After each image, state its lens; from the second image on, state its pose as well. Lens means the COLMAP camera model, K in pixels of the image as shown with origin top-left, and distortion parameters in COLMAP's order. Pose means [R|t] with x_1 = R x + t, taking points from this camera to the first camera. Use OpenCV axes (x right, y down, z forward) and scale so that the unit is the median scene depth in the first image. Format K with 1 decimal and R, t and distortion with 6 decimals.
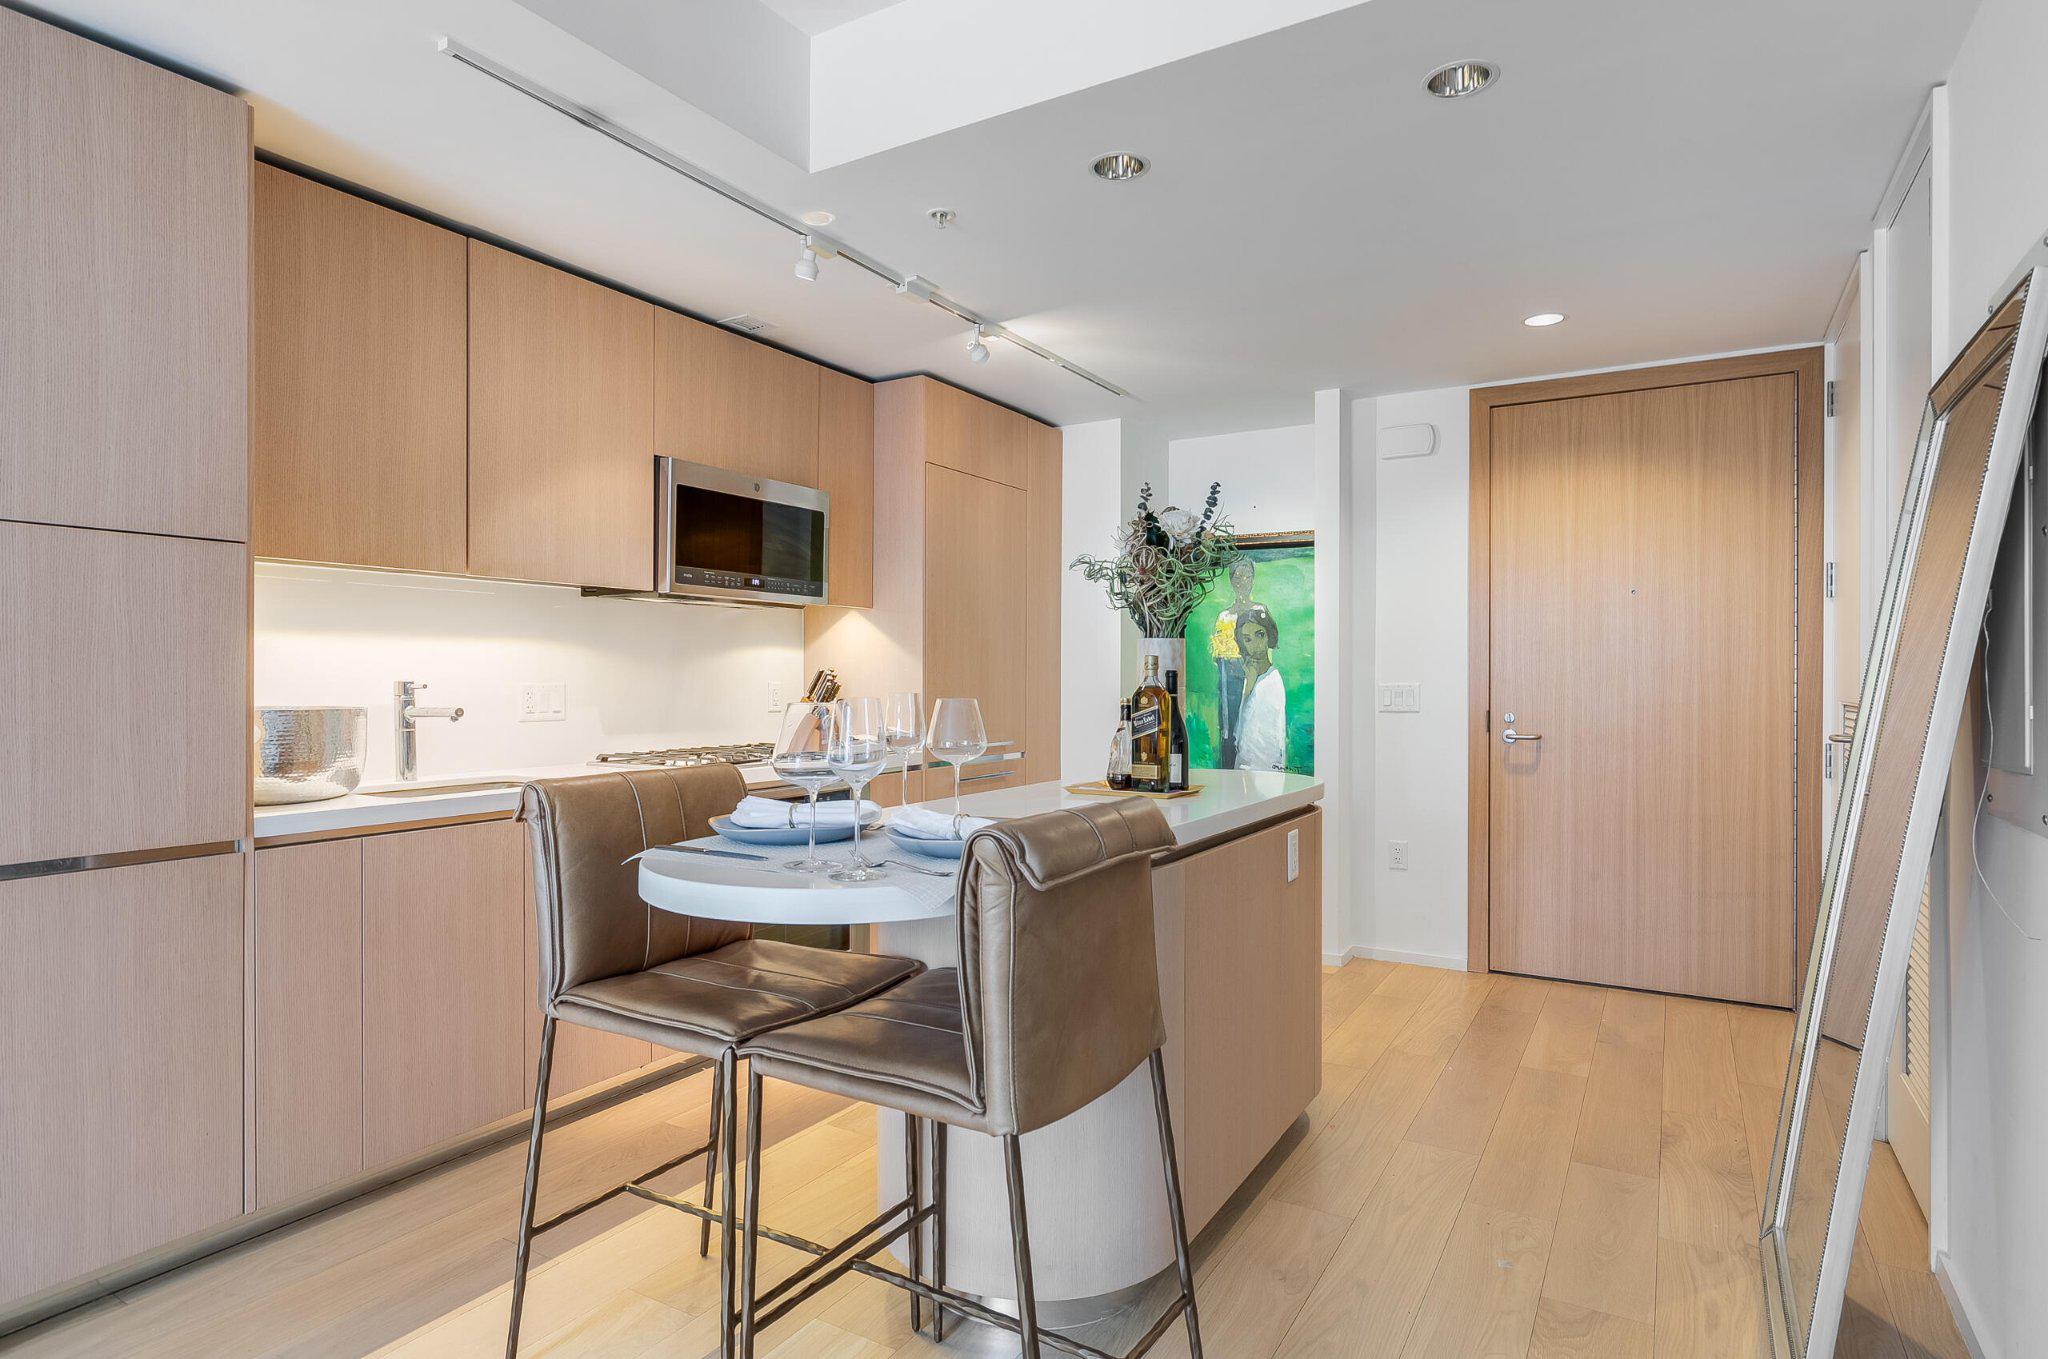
lens RADIAL K [[1096.4, 0, 1024.3], [0, 1096.4, 681.9], [0, 0, 1]] dist [0.002037, -0.000027]
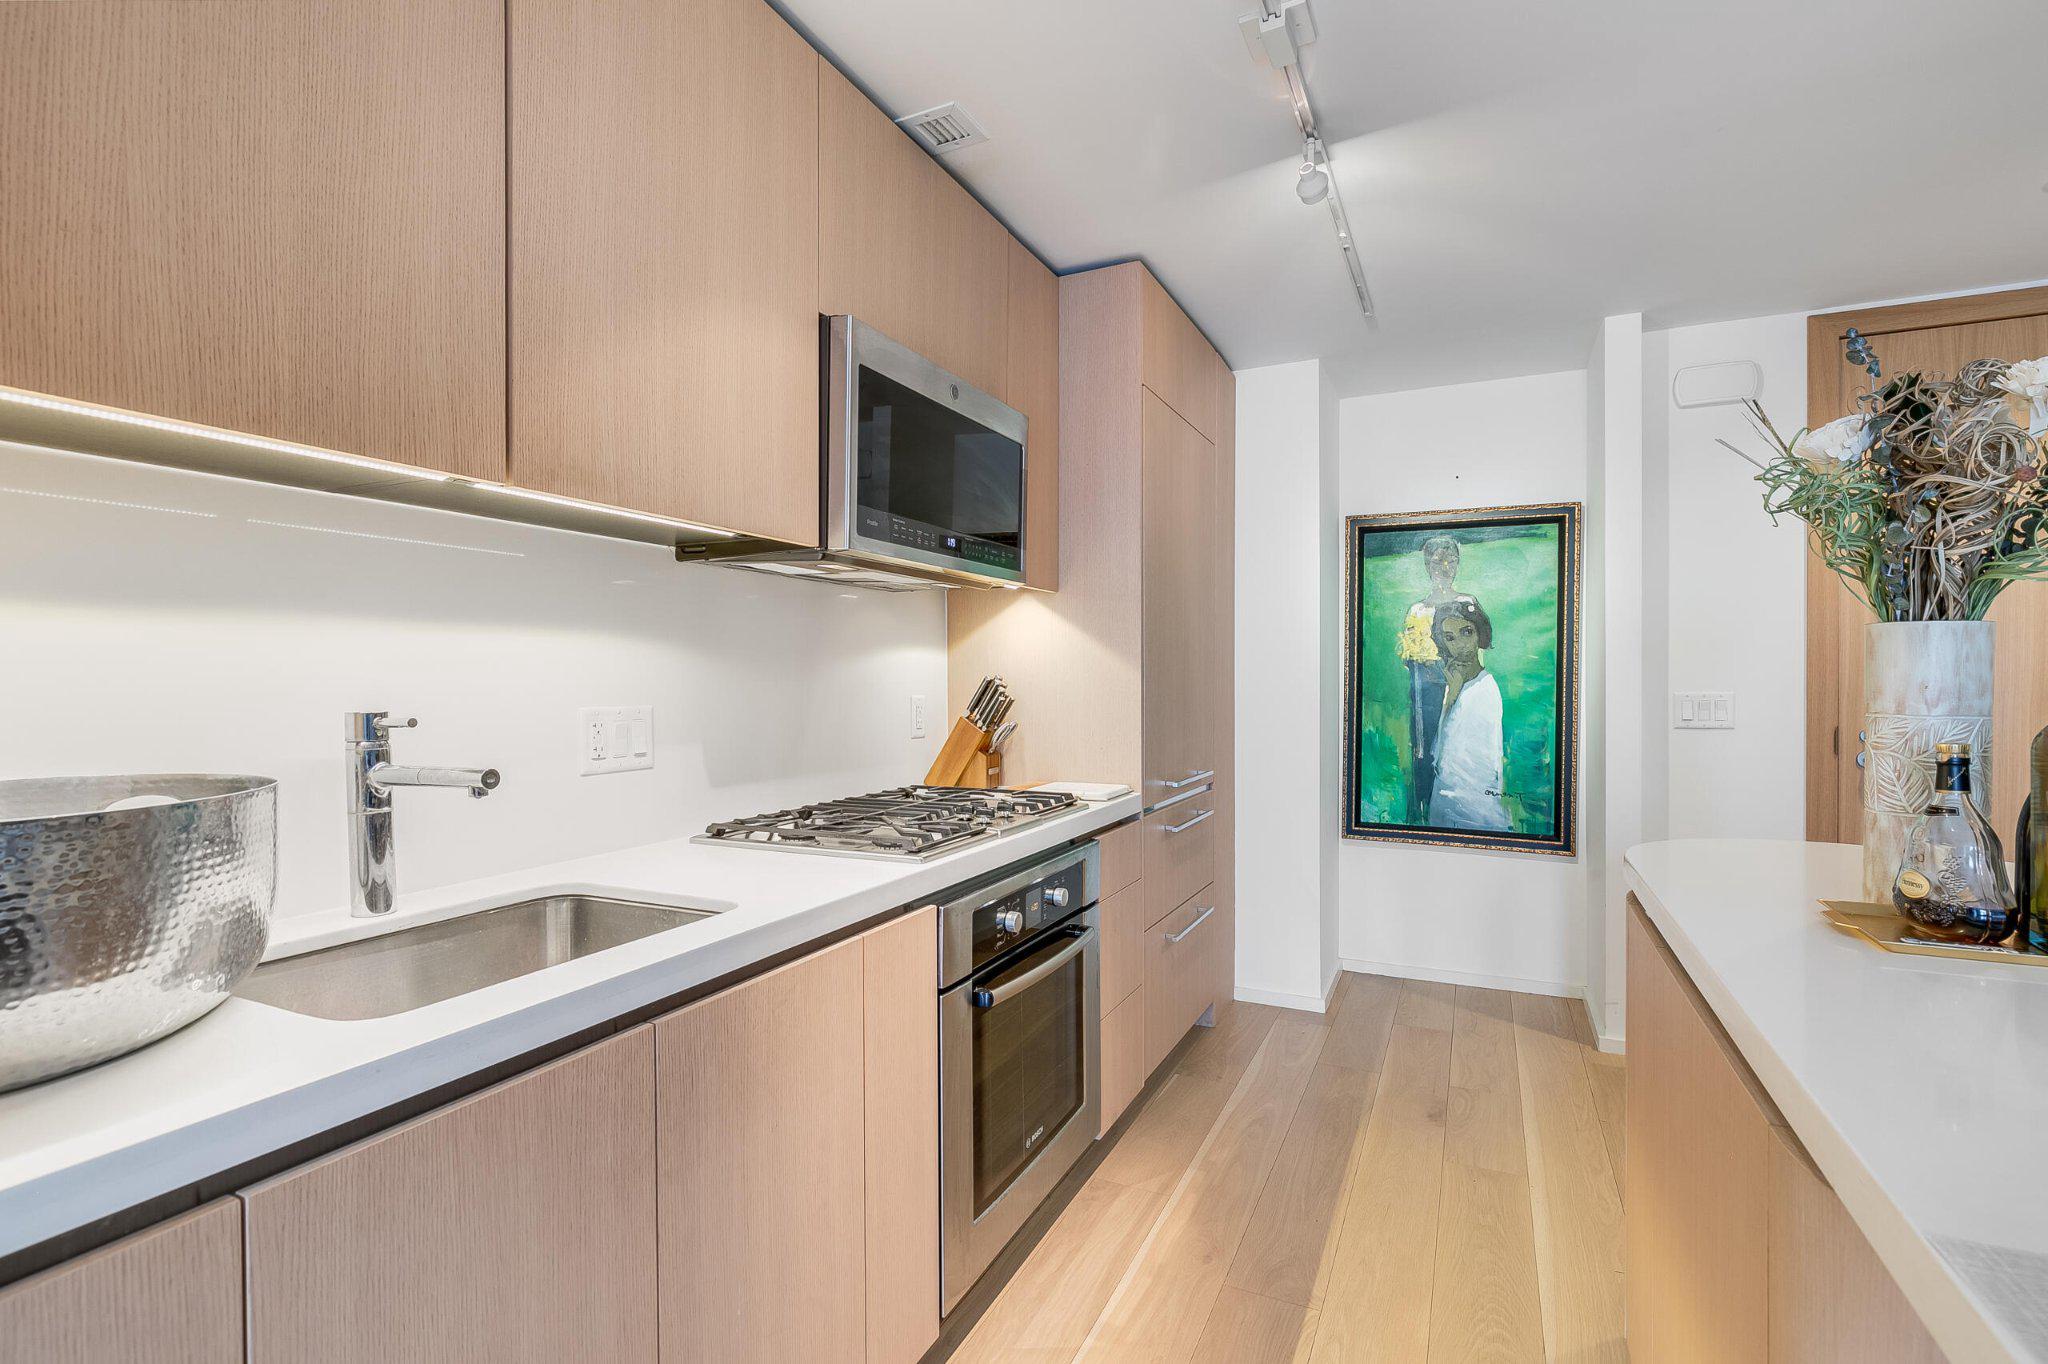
lens RADIAL K [[952.4, 0, 1024.0], [0, 952.4, 682.0], [0, 0, 1]] dist [-0.002821, -0.000181]
pose [[0.995957, -0.004861, 0.089705, -0.312637], [0.004870, 0.999988, 0.000113, -0.012645], [-0.089704, 0.000324, 0.995968, 0.553380]]
